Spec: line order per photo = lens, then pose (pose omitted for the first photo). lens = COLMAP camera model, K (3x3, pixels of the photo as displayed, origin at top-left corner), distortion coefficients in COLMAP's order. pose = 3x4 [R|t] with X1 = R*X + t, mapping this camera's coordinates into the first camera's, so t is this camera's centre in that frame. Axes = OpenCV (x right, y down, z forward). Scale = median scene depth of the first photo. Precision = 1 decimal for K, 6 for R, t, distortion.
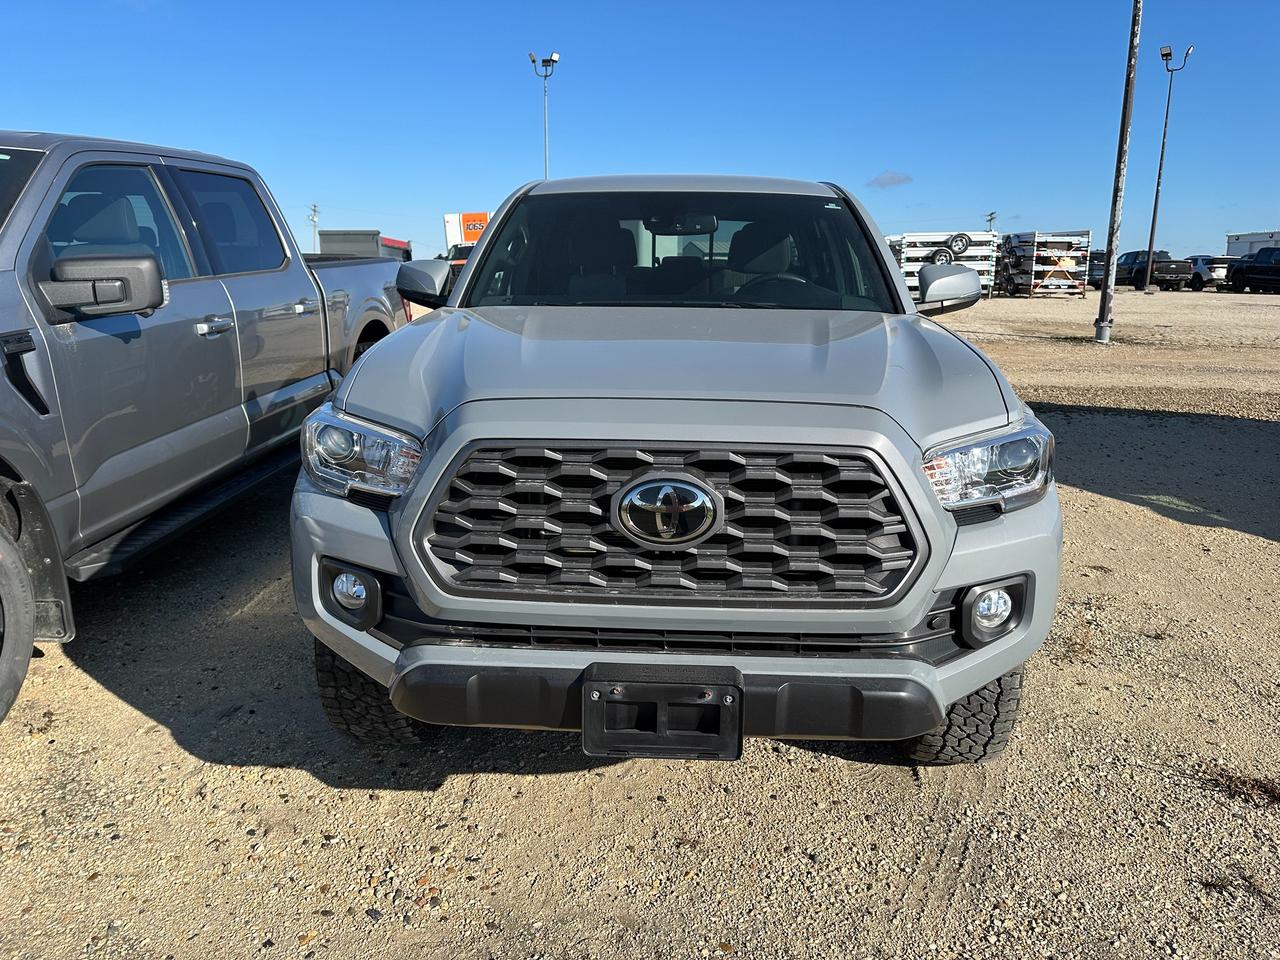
lens RADIAL K [[899.5, 0, 646.9], [0, 899.5, 479.8], [0, 0, 1]] dist [0.012465, -0.029147]
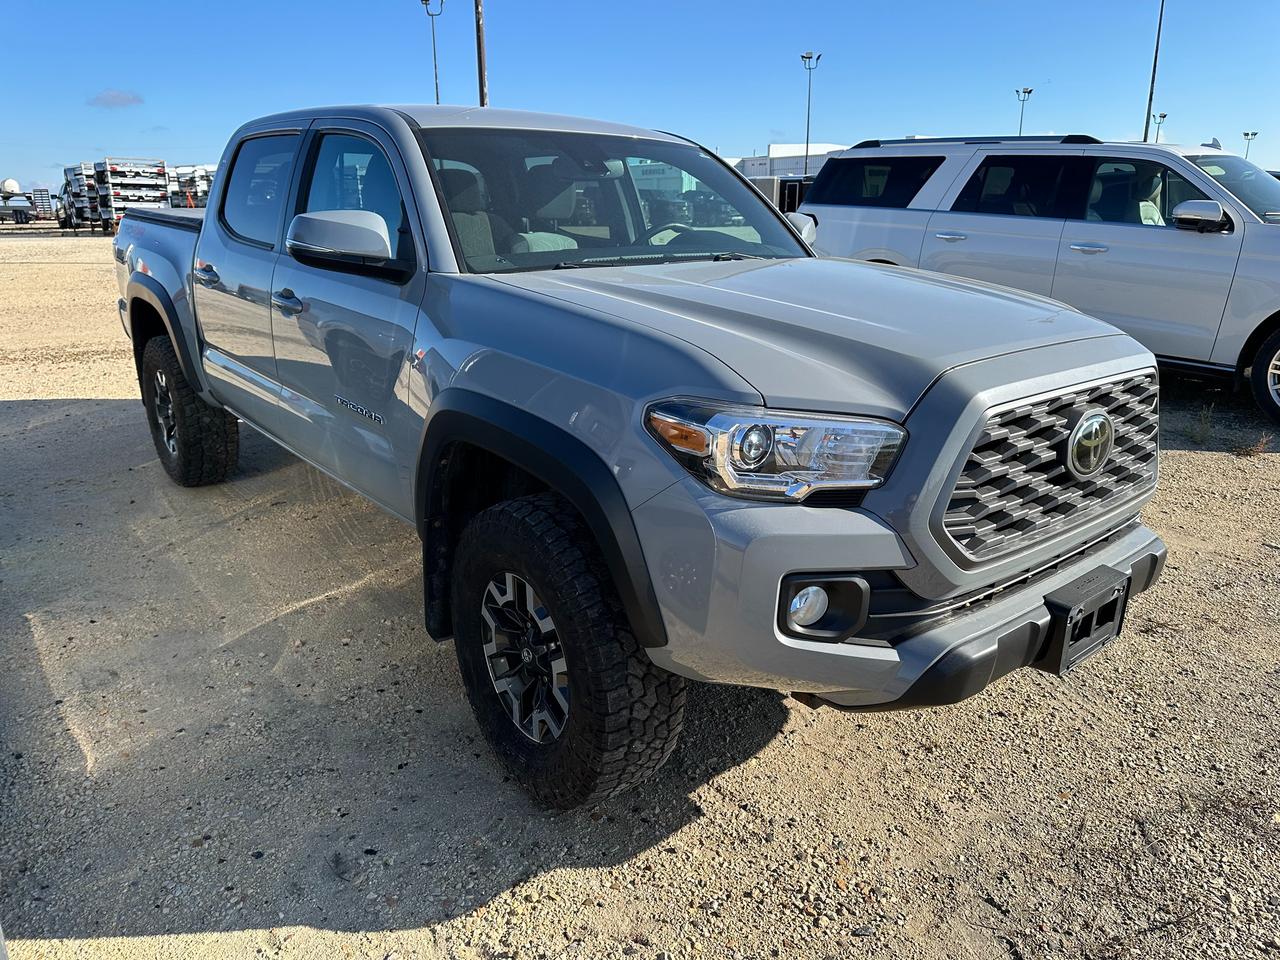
lens RADIAL K [[899.5, 0, 641.6], [0, 899.5, 482.0], [0, 0, 1]] dist [0.012465, -0.029147]
pose [[0.733042, -0.202145, 0.649451, -0.790968], [0.154941, 0.979341, 0.129941, -0.106971], [-0.662301, 0.005374, 0.749219, 0.358619]]
